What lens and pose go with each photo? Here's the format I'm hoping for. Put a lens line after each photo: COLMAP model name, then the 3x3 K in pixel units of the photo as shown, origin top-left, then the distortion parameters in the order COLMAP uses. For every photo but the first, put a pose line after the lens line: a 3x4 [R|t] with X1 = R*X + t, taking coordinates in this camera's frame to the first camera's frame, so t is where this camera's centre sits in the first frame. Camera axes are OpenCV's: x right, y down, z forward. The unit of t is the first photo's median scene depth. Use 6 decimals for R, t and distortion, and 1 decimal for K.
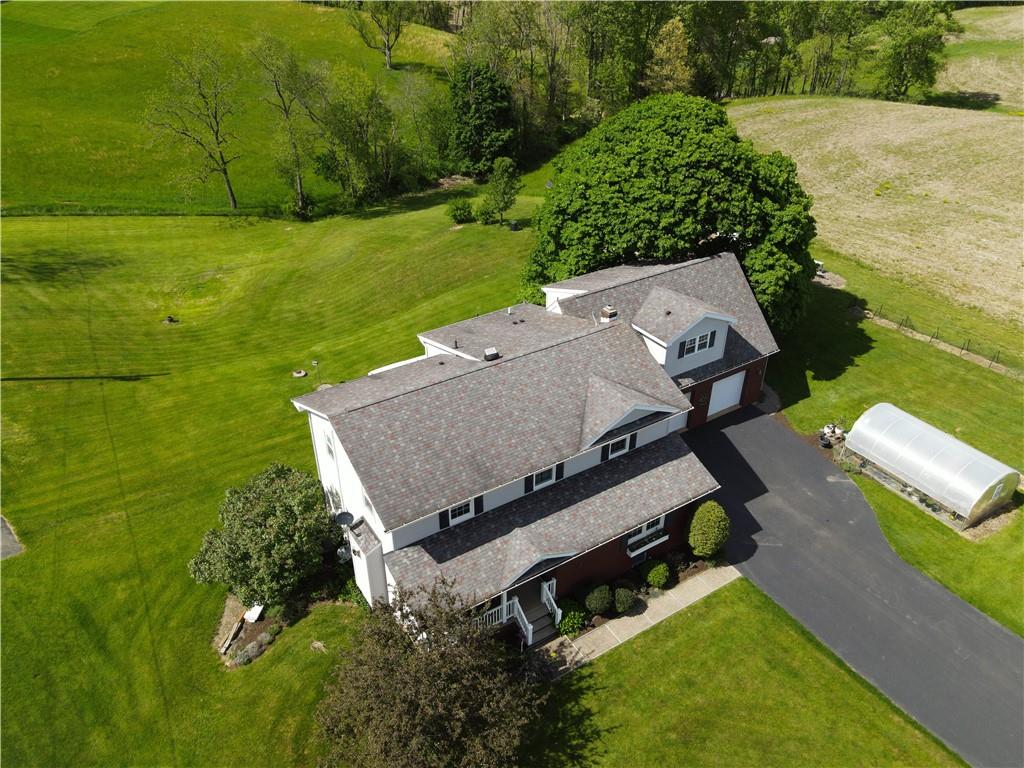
lens RADIAL K [[744.0, 0, 514.6], [0, 744.0, 383.8], [0, 0, 1]] dist [0.007528, 0.008940]
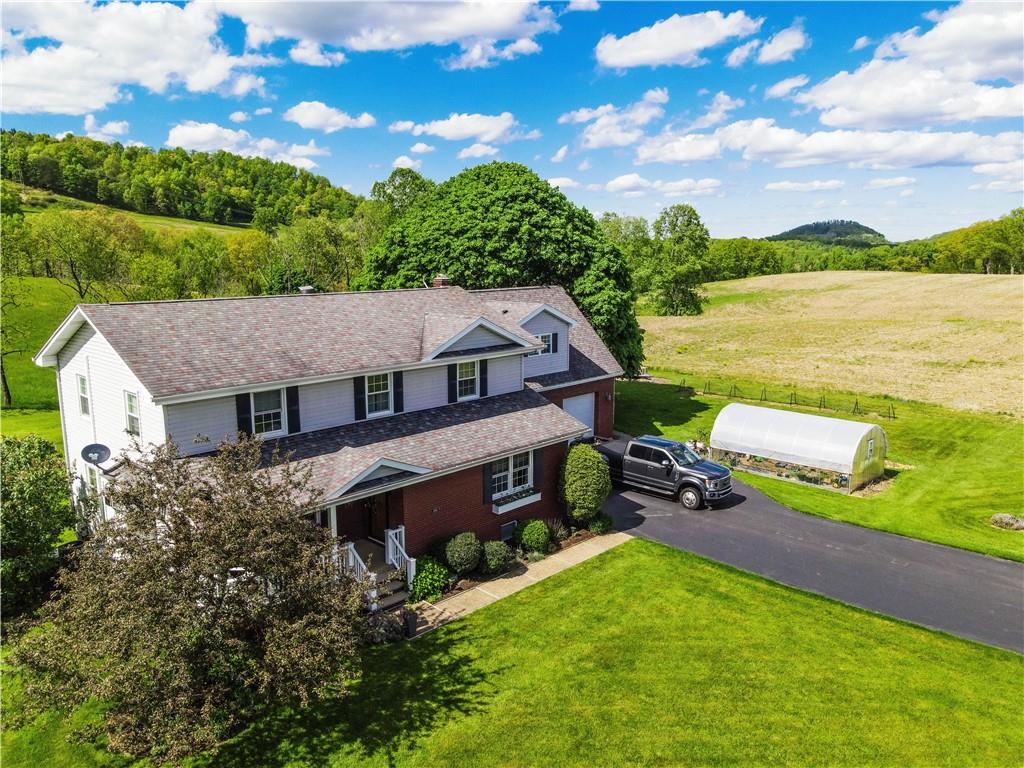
lens RADIAL K [[744.0, 0, 510.4], [0, 744.0, 382.4], [0, 0, 1]] dist [0.007528, 0.008940]
pose [[0.972396, -0.045511, 0.228856, -0.004496], [0.130435, 0.919265, -0.371401, 0.384012], [-0.193476, 0.390999, 0.899826, 0.229826]]
